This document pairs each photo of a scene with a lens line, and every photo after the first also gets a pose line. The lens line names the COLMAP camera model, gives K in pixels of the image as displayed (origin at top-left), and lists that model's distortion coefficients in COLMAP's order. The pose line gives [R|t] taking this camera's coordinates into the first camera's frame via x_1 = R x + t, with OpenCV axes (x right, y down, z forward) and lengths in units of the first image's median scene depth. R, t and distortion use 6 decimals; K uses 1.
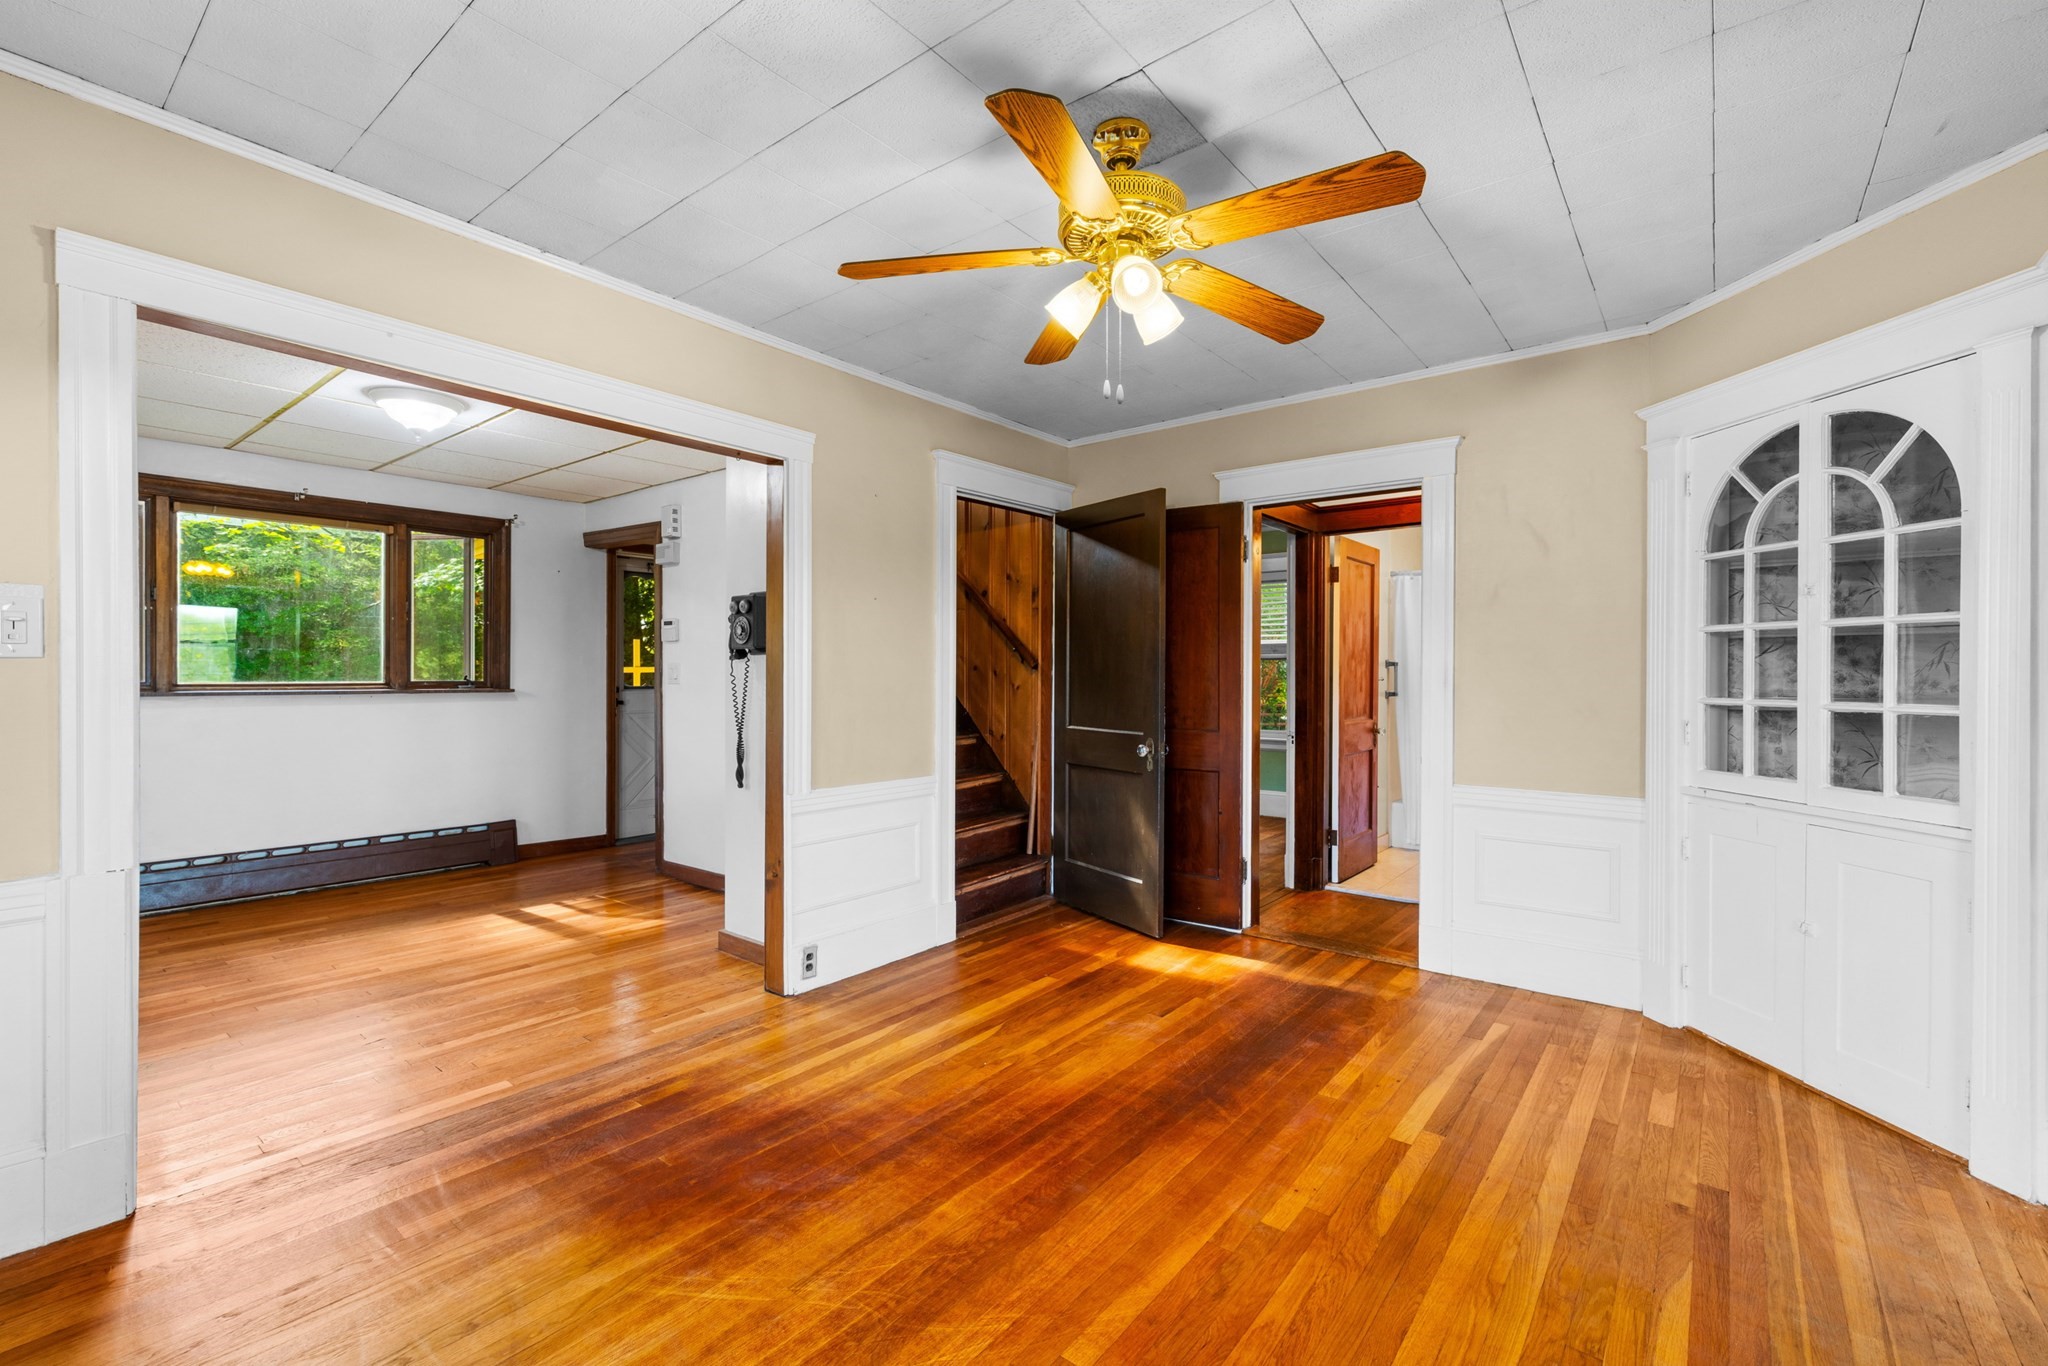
lens RADIAL K [[888.3, 0, 1047.9], [0, 888.3, 677.1], [0, 0, 1]] dist [0.000258, 0.000309]
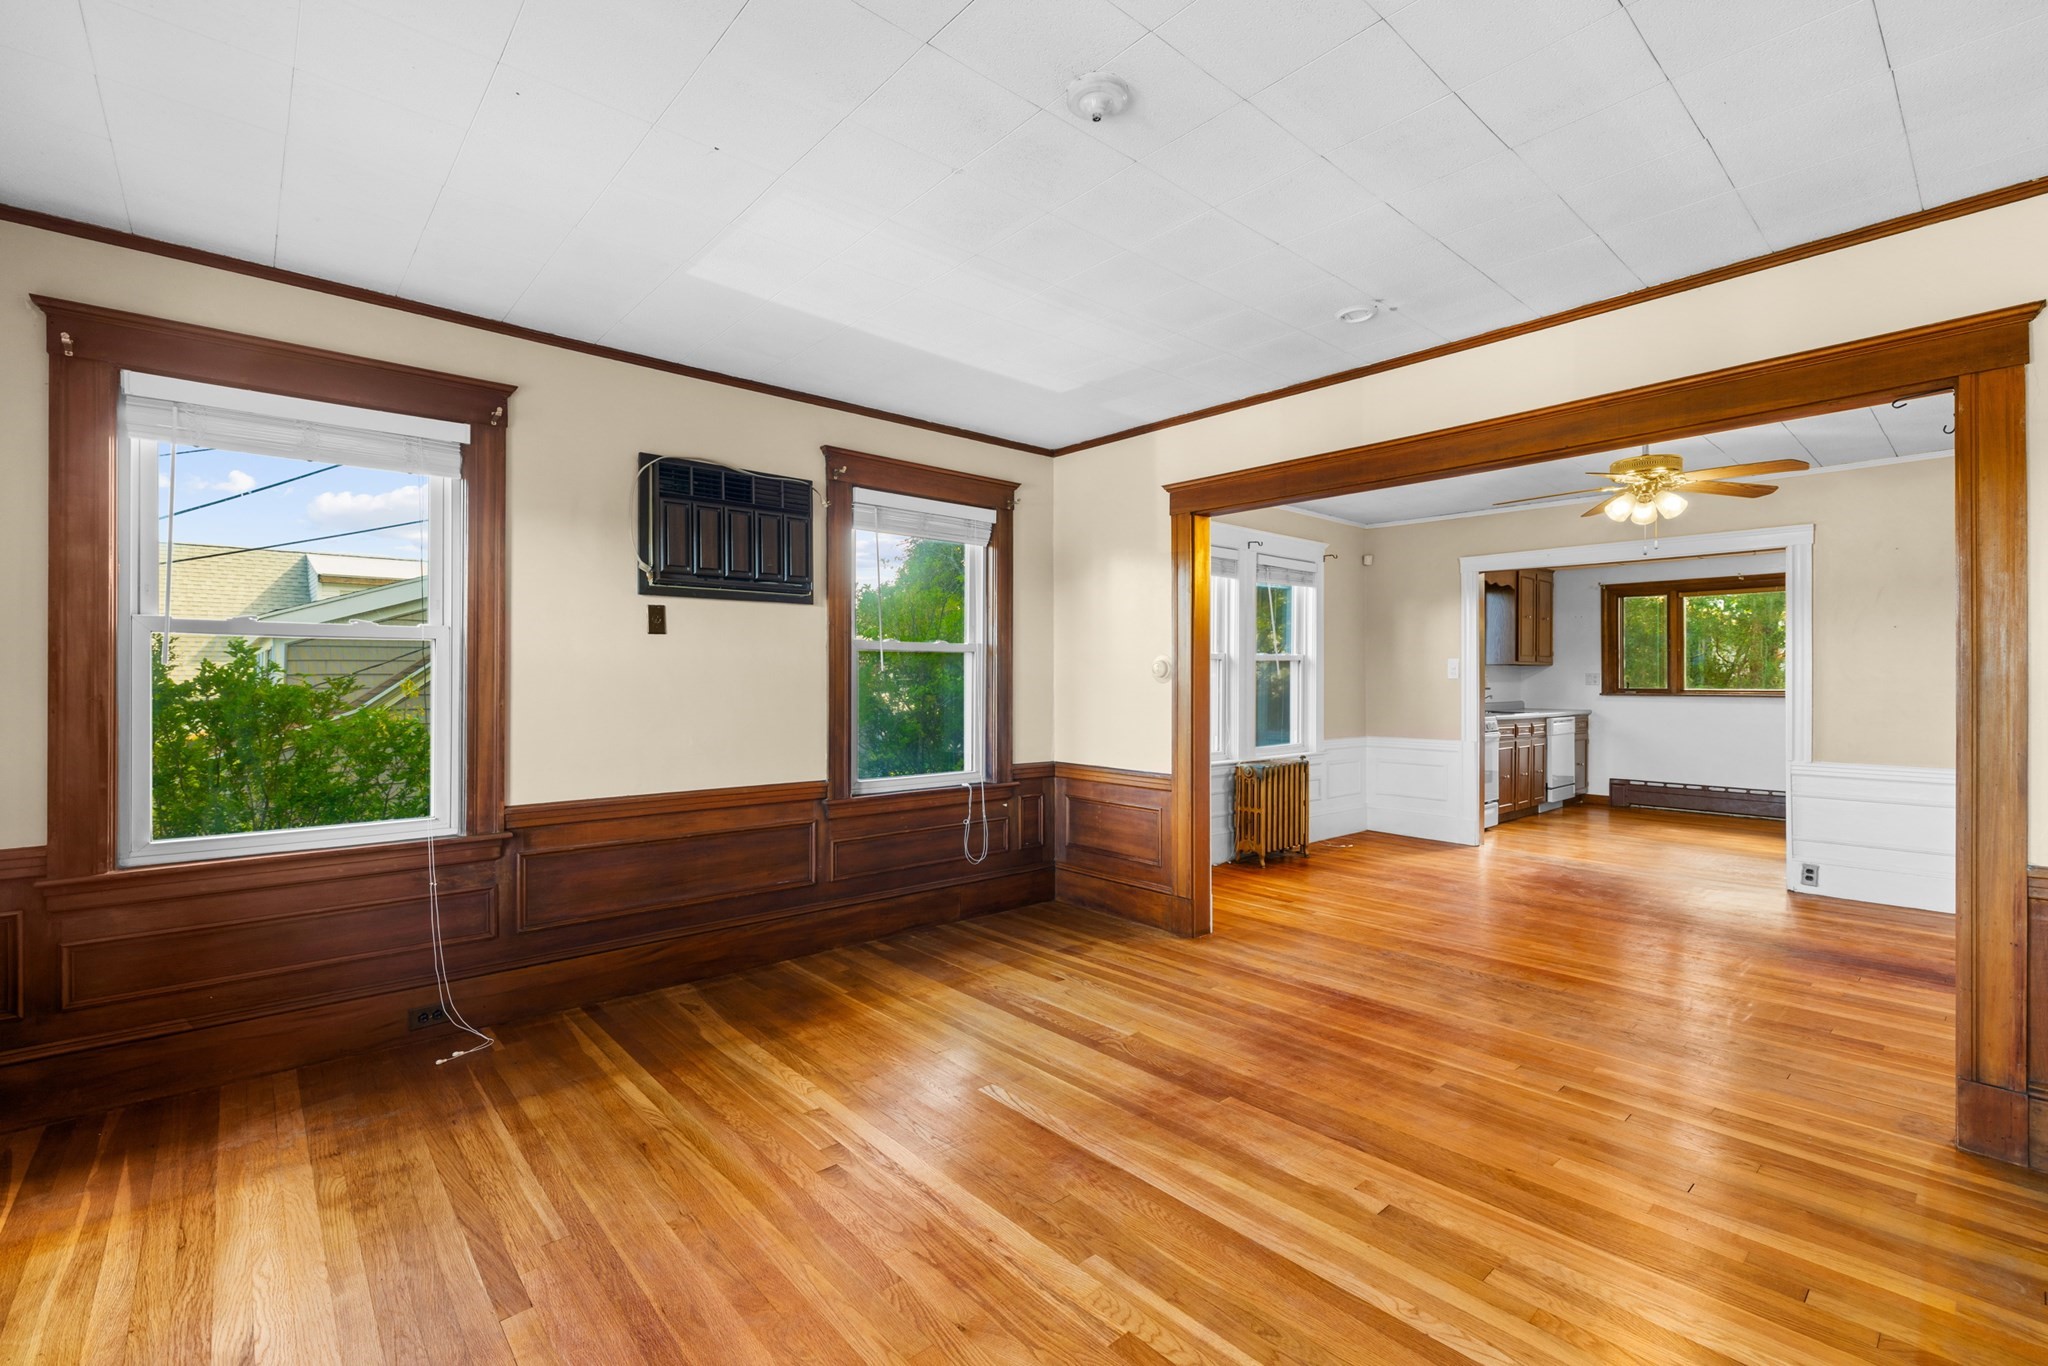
lens RADIAL K [[884.3, 0, 1037.4], [0, 884.3, 679.9], [0, 0, 1]] dist [-0.000231, 0.000324]
pose [[-0.156158, -0.005831, -0.987715, 1.546946], [-0.006689, 0.999966, -0.004846, 0.006409], [0.987709, 0.005850, -0.156192, -0.068461]]
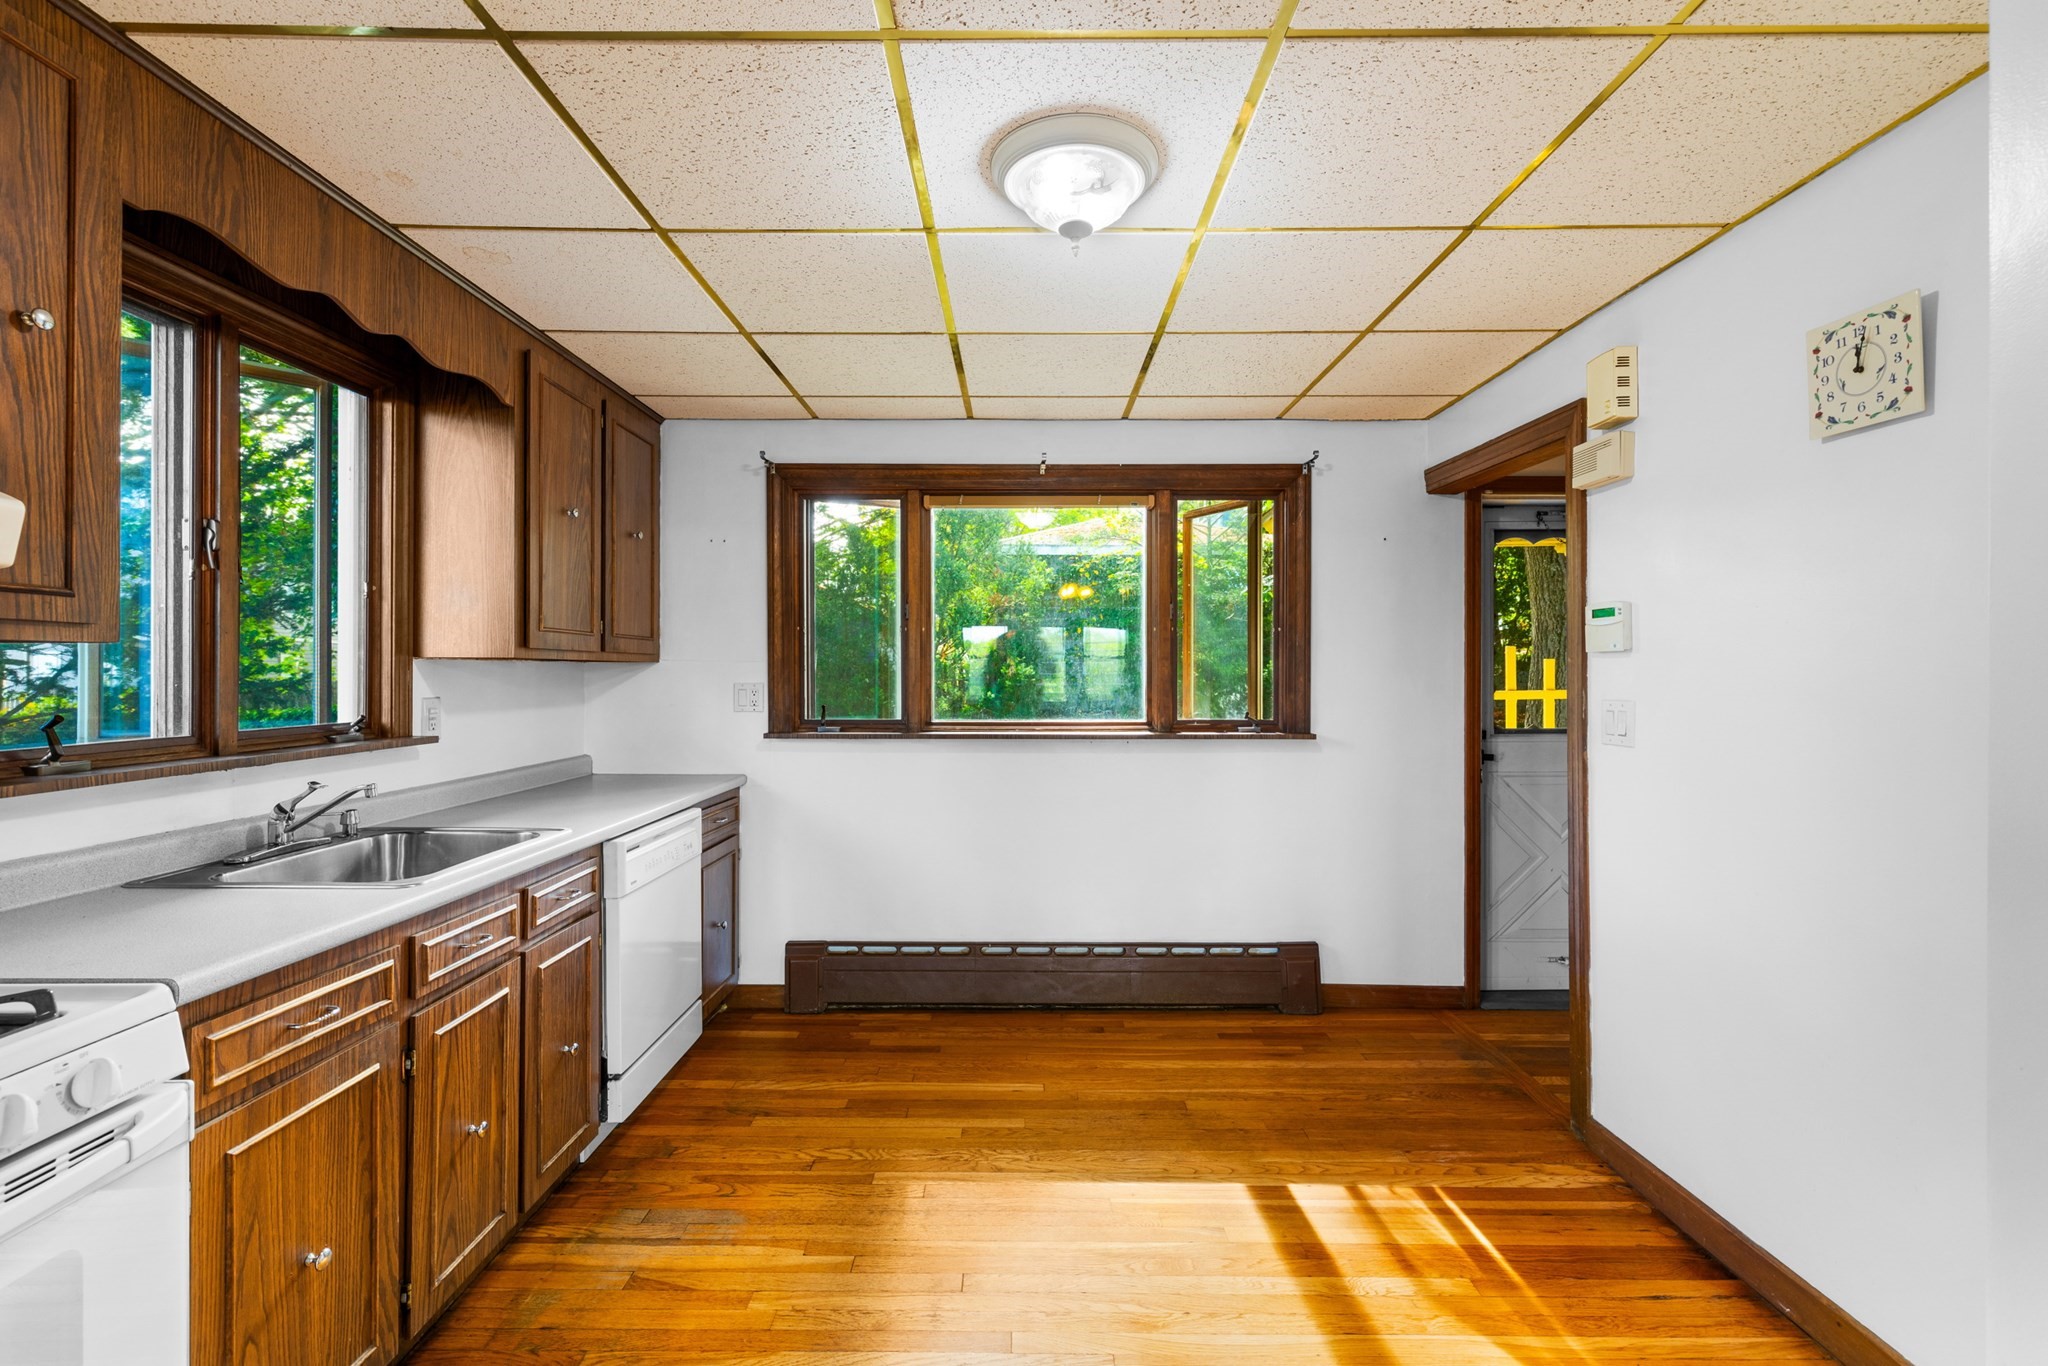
lens RADIAL K [[914.3, 0, 986.6], [0, 914.3, 678.2], [0, 0, 1]] dist [-0.000144, 0.000113]
pose [[0.594228, -0.002543, -0.804292, -0.408602], [-0.000421, 0.999994, -0.003473, -0.042620], [0.804296, 0.002403, 0.594224, 0.796567]]
